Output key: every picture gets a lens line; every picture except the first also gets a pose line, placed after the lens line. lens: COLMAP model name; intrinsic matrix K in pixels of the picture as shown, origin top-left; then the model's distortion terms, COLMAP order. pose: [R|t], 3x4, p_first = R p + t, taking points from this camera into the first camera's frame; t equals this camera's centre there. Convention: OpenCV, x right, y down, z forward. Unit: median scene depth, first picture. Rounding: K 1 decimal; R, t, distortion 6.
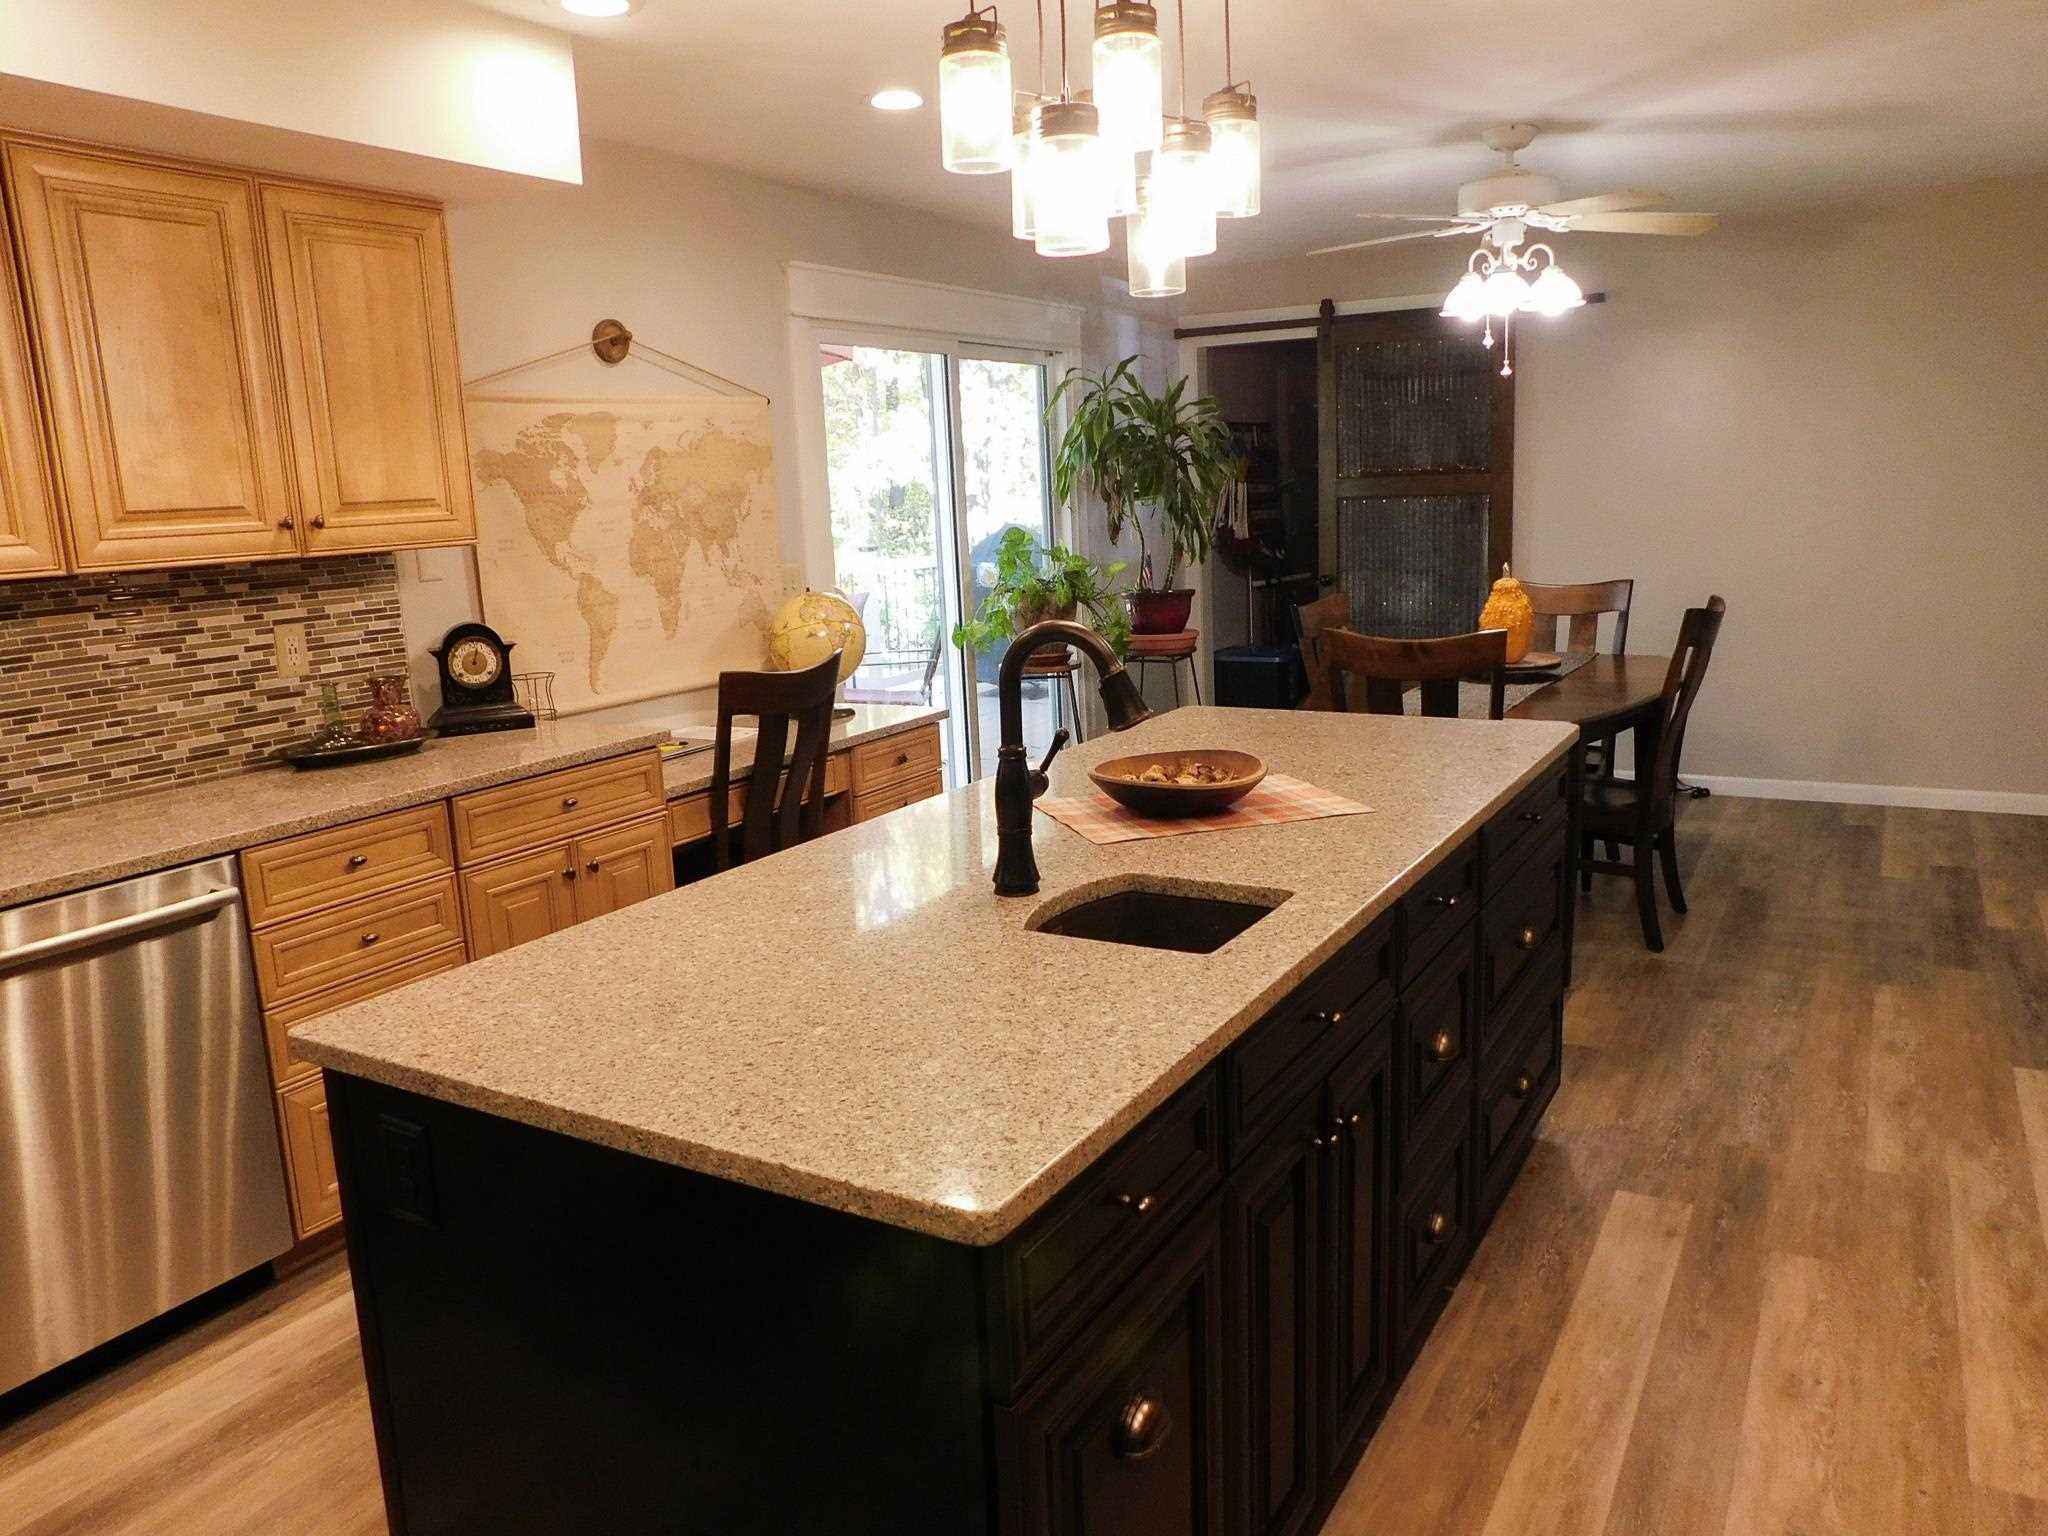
lens RADIAL K [[1471.3, 0, 1024.0], [0, 1471.3, 768.0], [0, 0, 1]] dist [-0.069692, 0.071312]
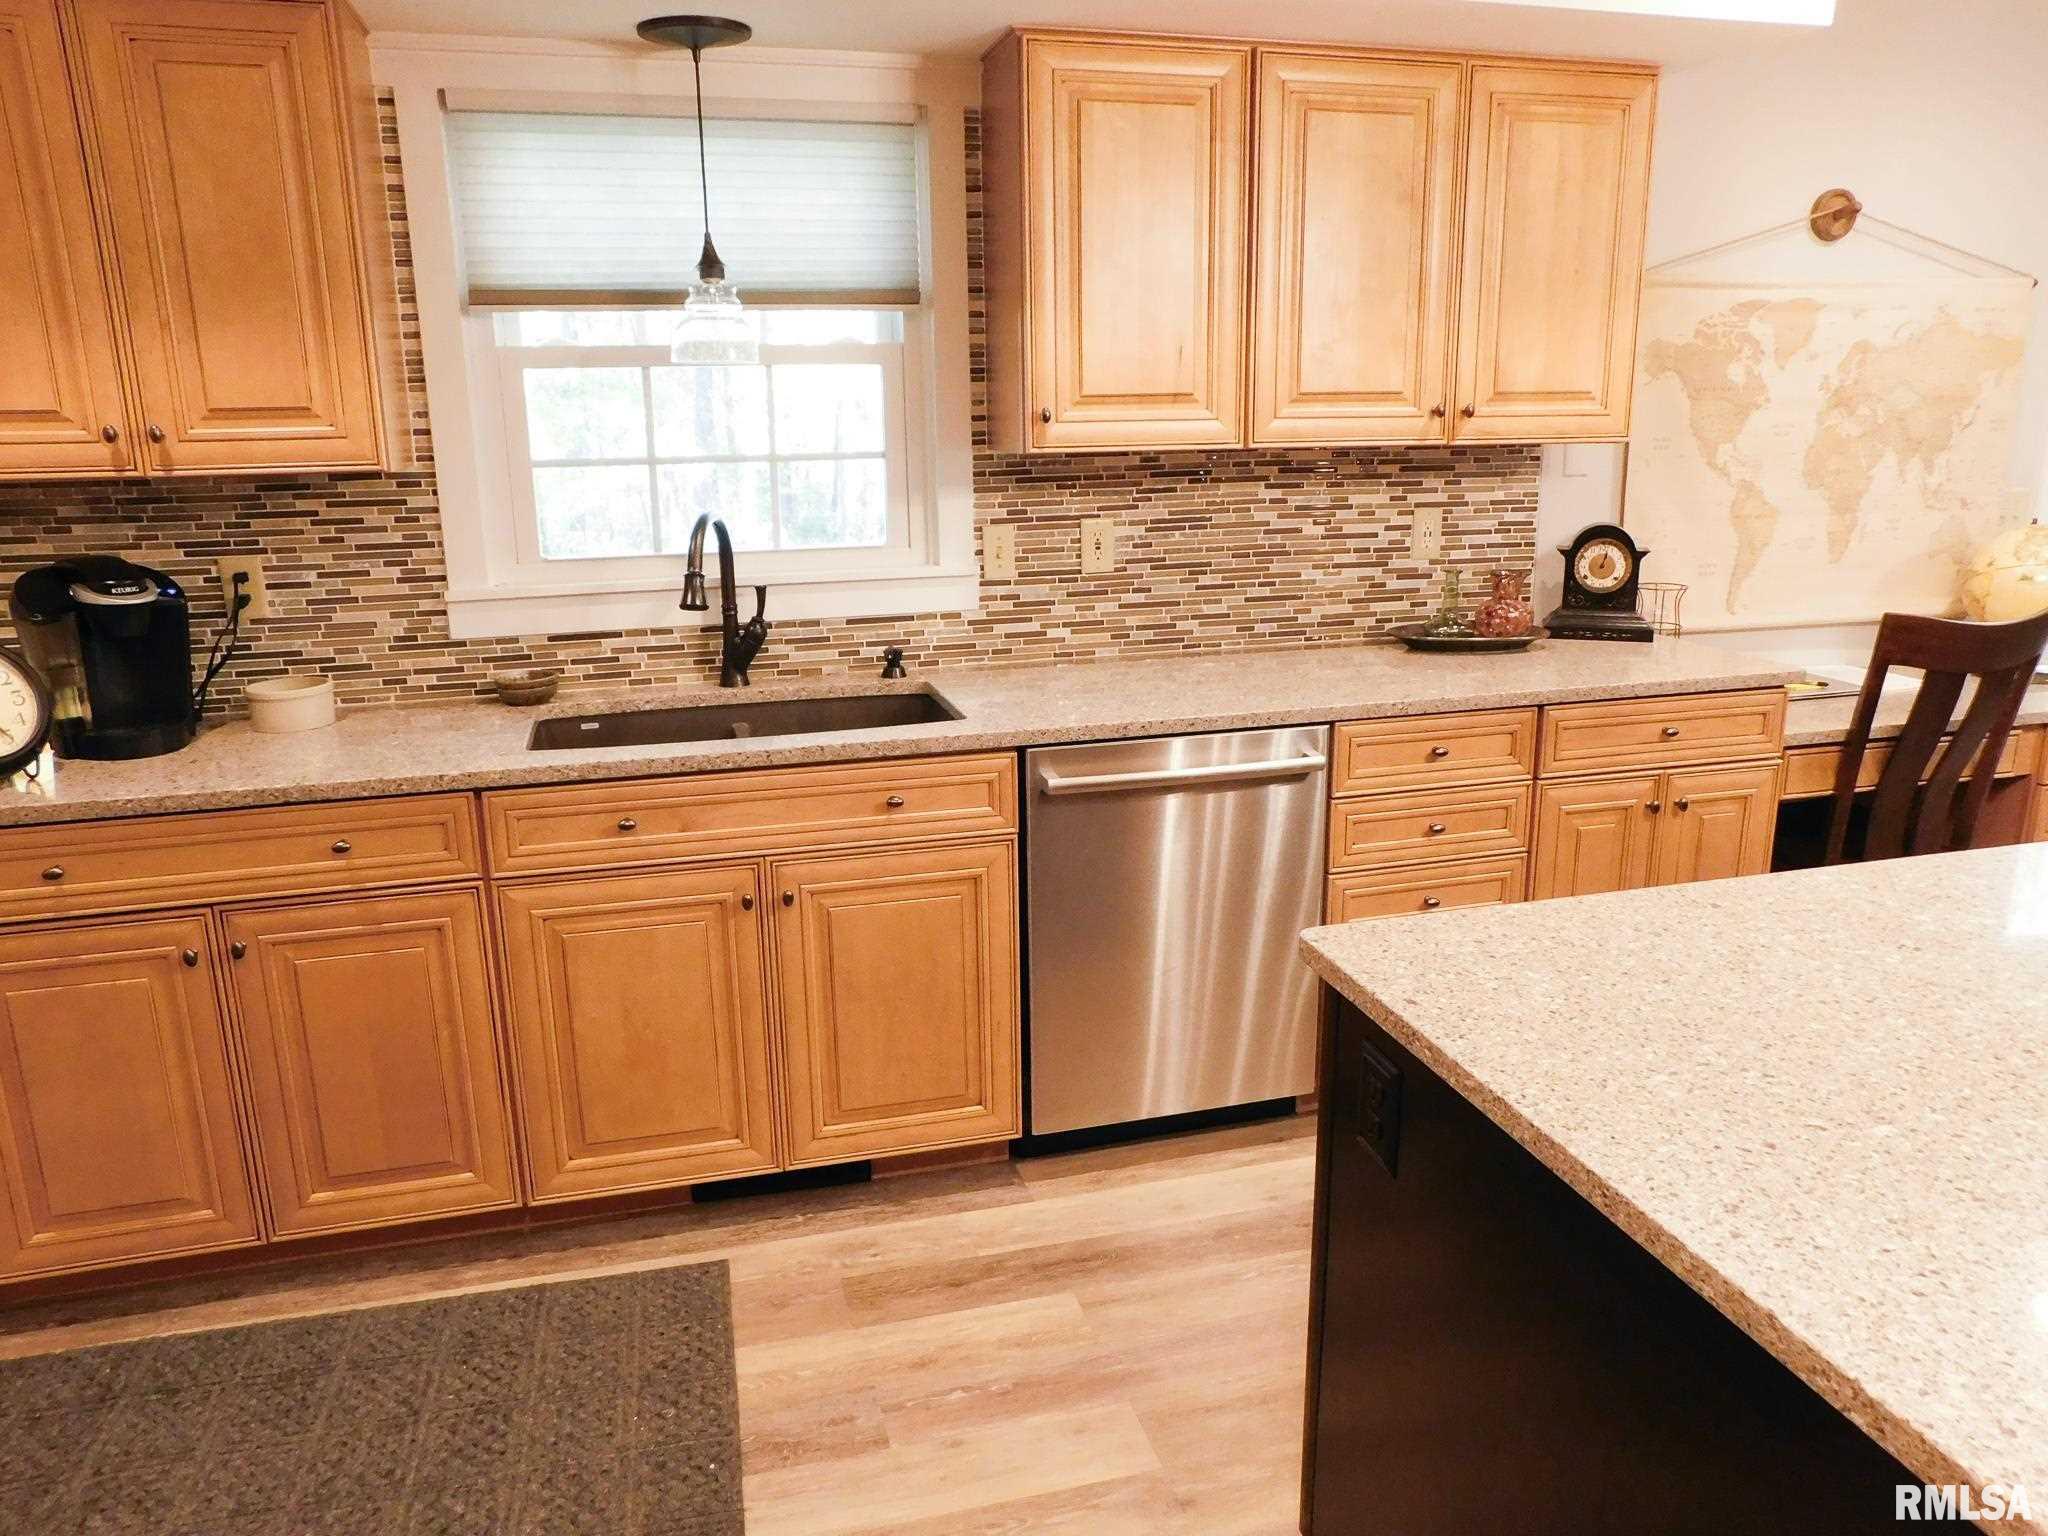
lens RADIAL K [[1433.2, 0, 1025.0], [0, 1433.2, 762.4], [0, 0, 1]] dist [-0.071266, 0.068993]
pose [[0.718559, 0.206099, -0.664226, -0.005419], [-0.152367, 0.978530, 0.138793, -0.019369], [0.678570, 0.001475, 0.734535, 0.067165]]
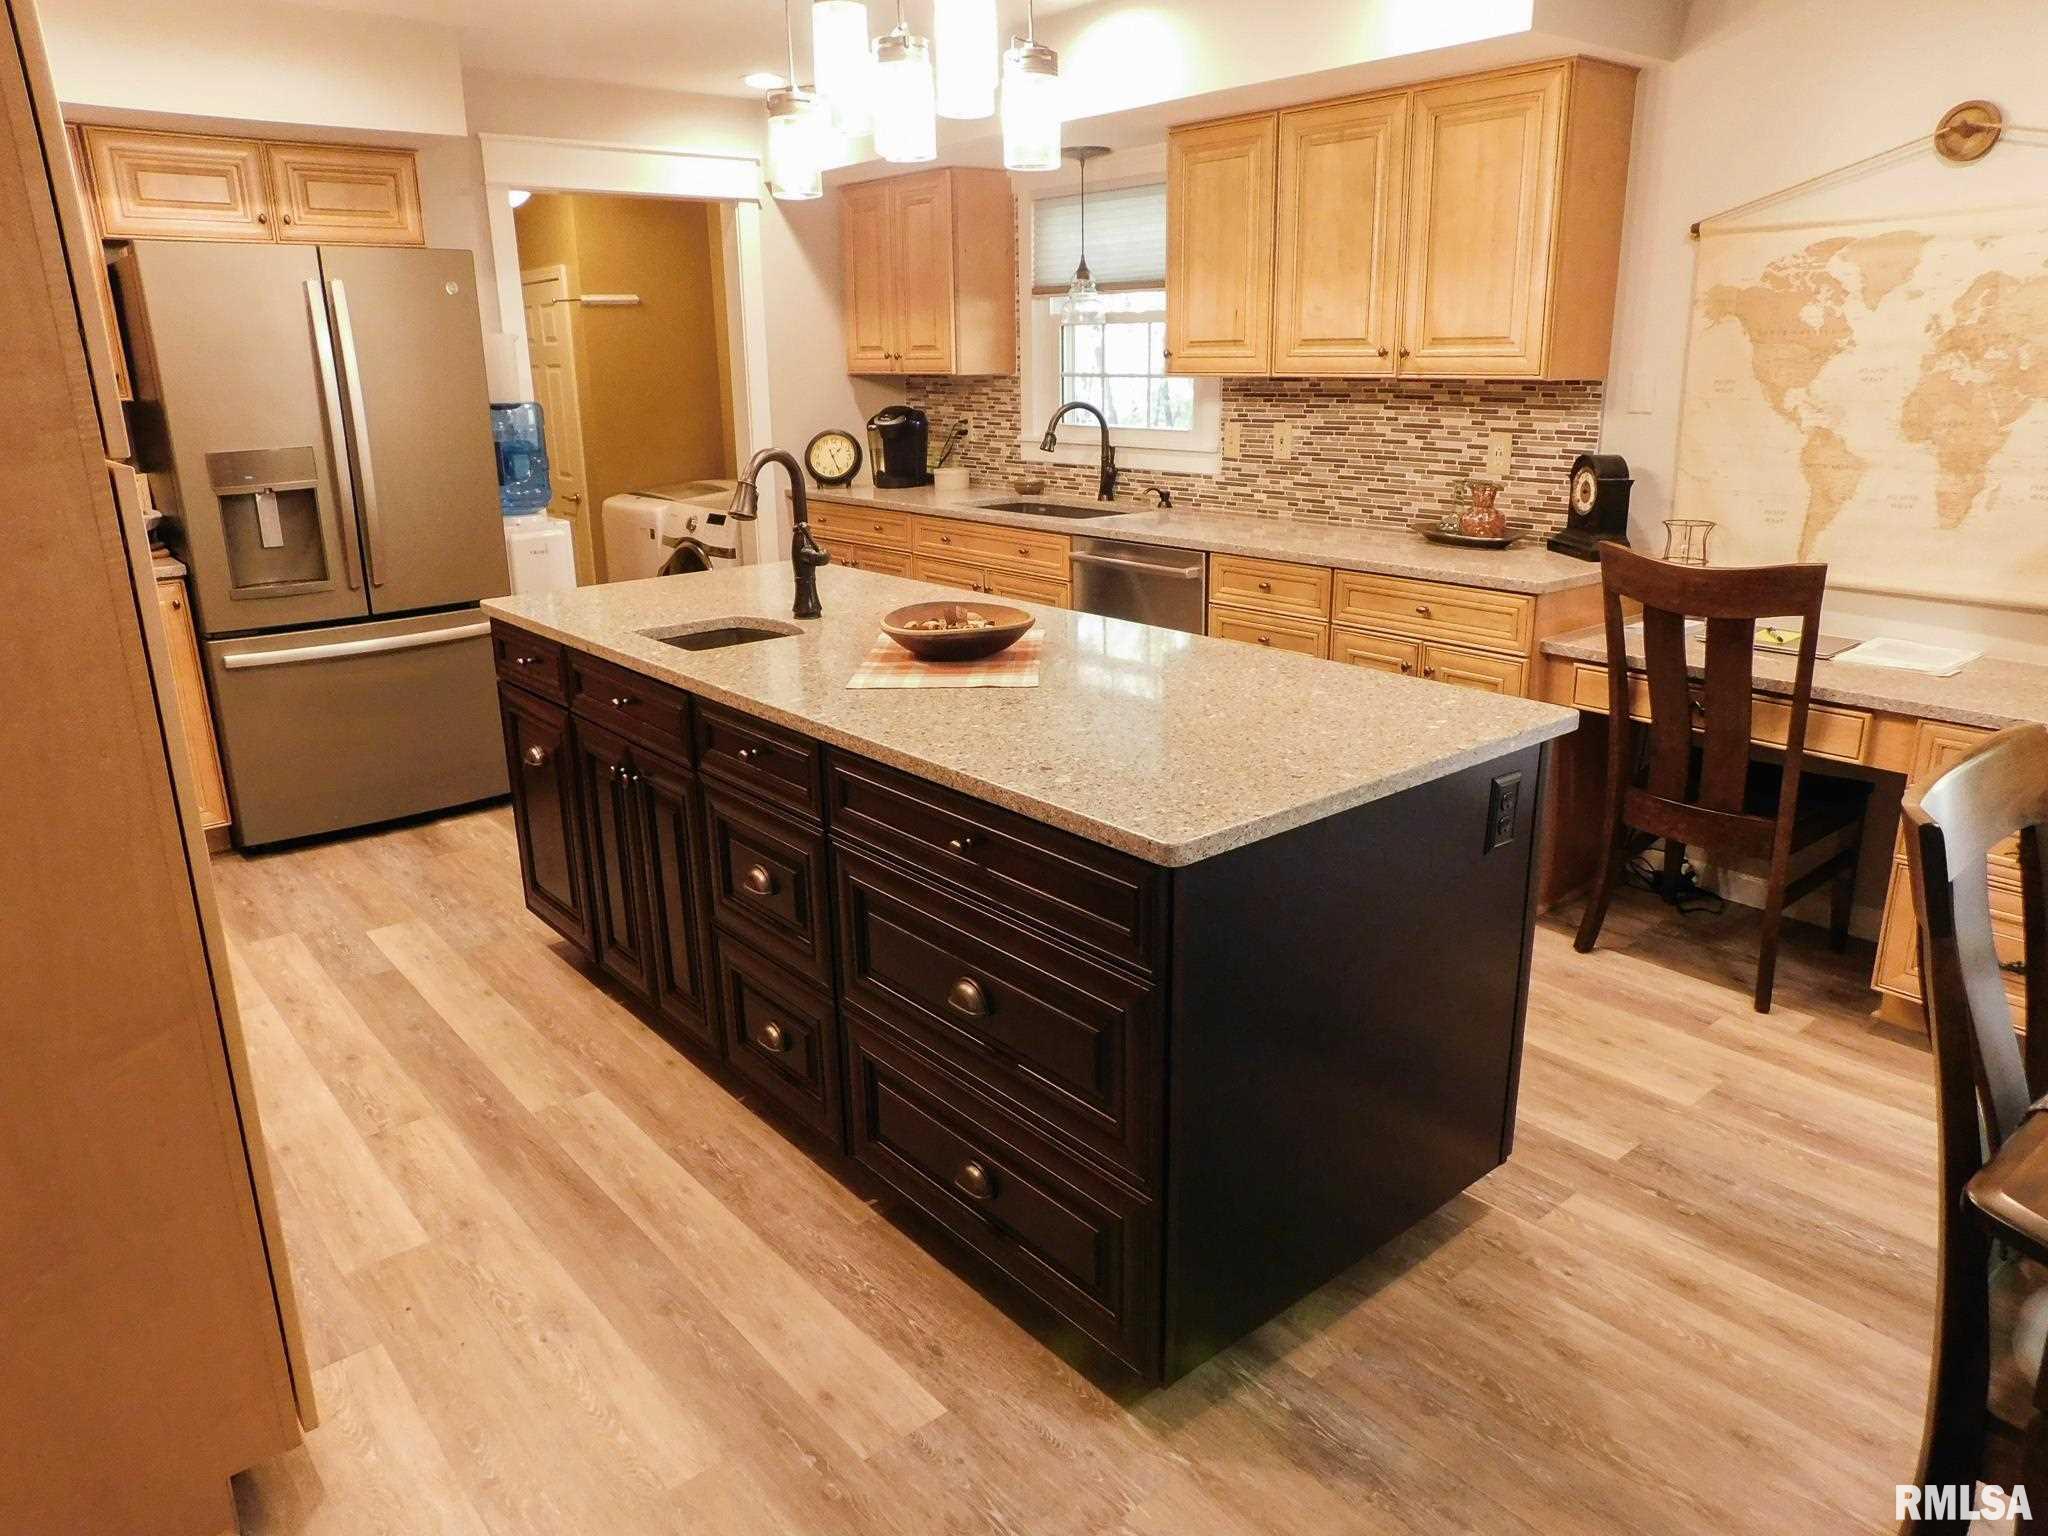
lens RADIAL K [[1386.5, 0, 1024.0], [0, 1386.5, 768.0], [0, 0, 1]] dist [-0.073271, 0.068045]
pose [[-0.333885, 0.318745, -0.887087, 0.806440], [-0.153054, 0.910272, 0.384682, -0.234531], [0.930105, 0.264211, -0.255141, 1.018863]]
